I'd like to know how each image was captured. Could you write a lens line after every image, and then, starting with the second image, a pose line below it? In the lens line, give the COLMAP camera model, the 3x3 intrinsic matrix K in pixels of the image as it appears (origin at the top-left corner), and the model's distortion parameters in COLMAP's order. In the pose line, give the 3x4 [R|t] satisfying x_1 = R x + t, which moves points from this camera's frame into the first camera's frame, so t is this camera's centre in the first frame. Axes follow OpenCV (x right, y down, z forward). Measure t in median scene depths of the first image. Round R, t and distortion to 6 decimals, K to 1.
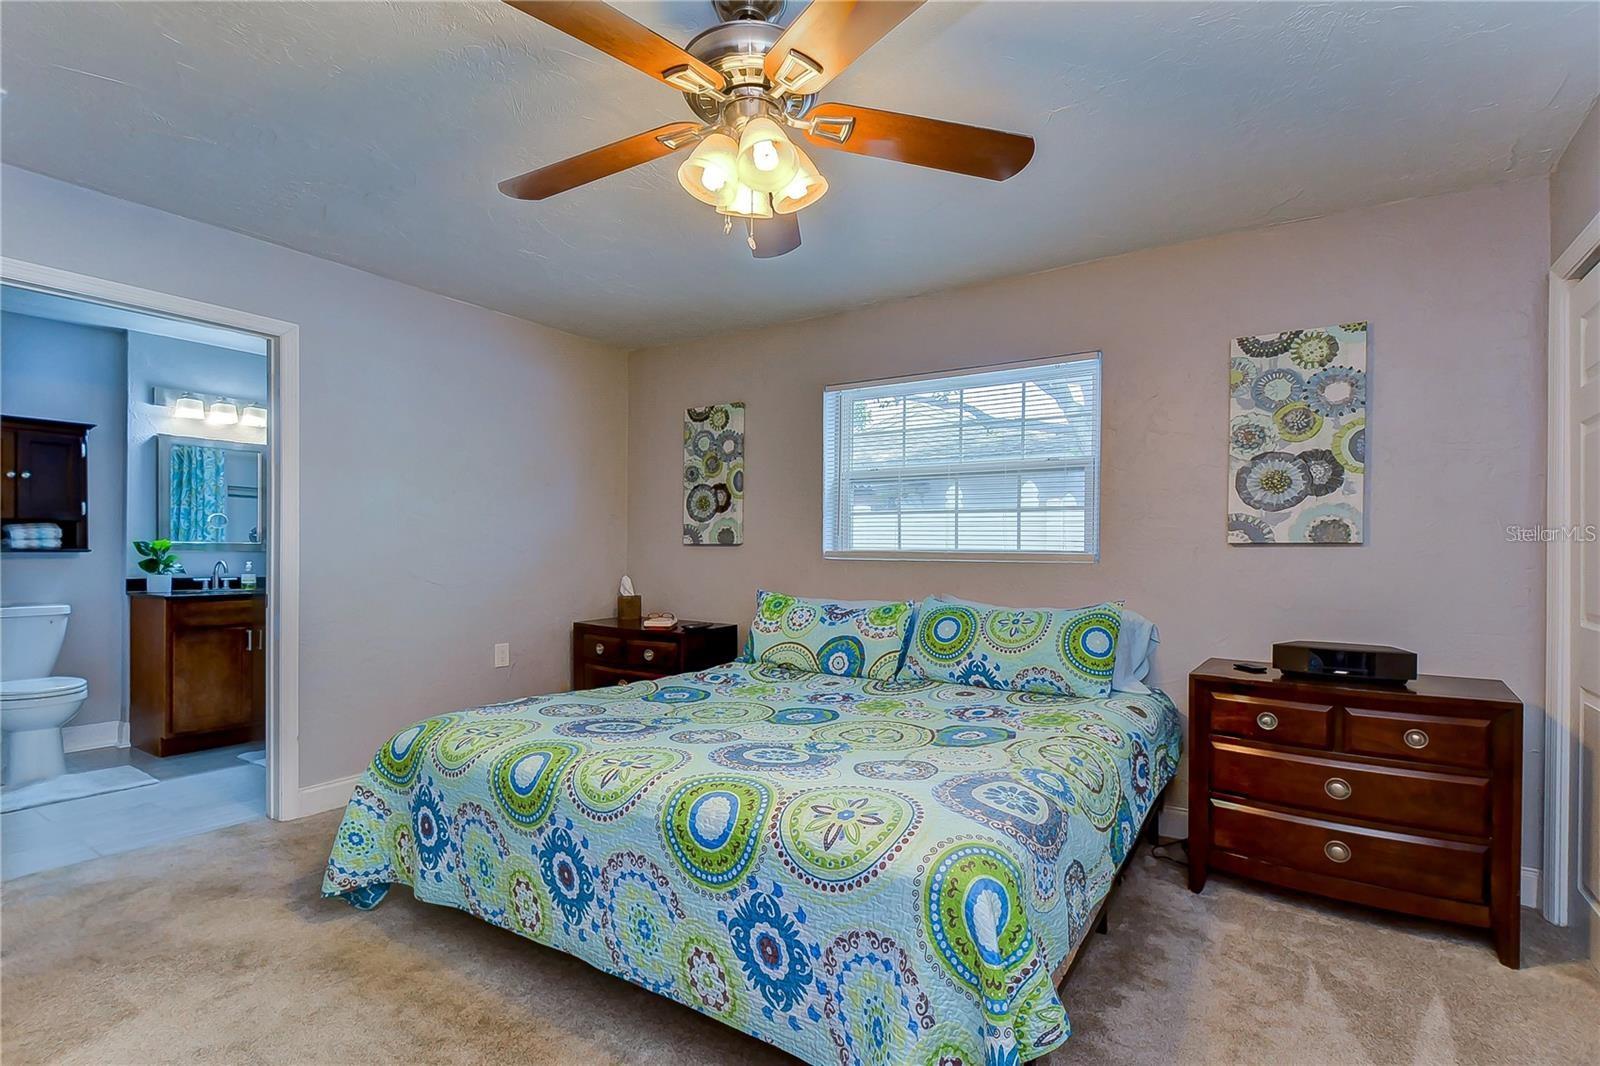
lens RADIAL K [[813.8, 0, 819.2], [0, 813.8, 555.1], [0, 0, 1]] dist [0.000187, 0.000186]
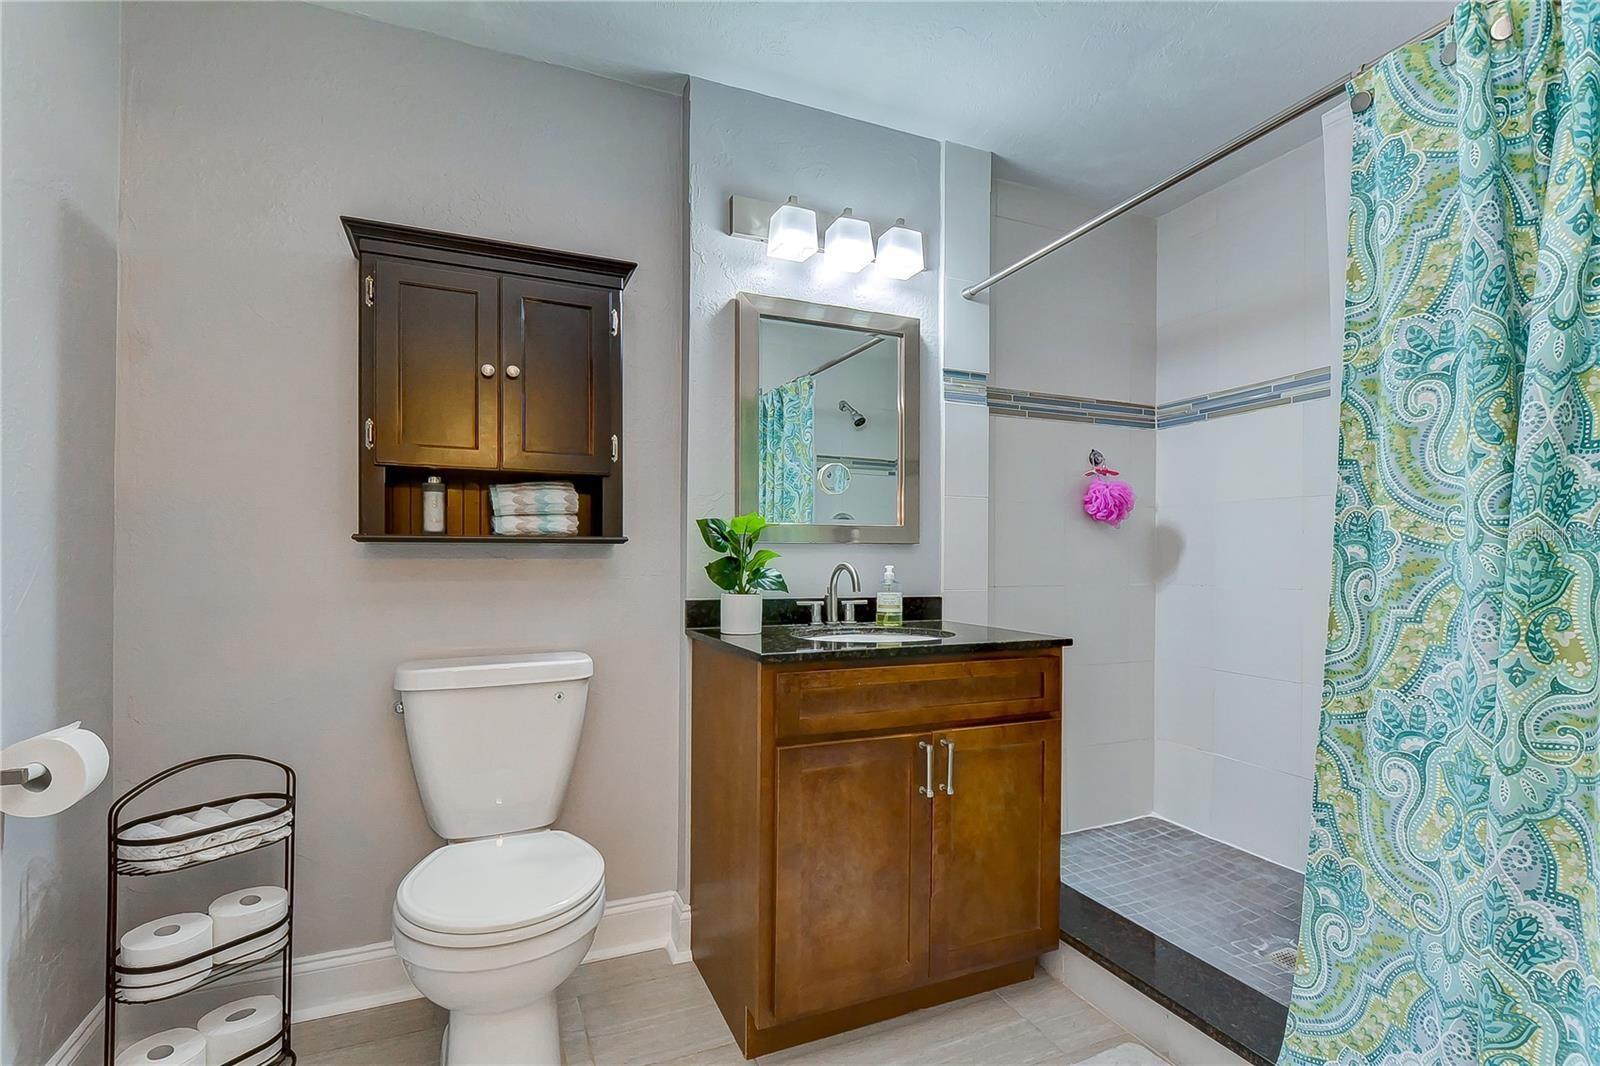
lens RADIAL K [[752.5, 0, 807.1], [0, 752.5, 545.7], [0, 0, 1]] dist [0.000032, -0.001830]
pose [[0.848472, -0.010125, -0.529143, -0.564932], [-0.000460, 0.999803, -0.019868, 0.005947], [0.529240, 0.017101, 0.848300, 0.671581]]
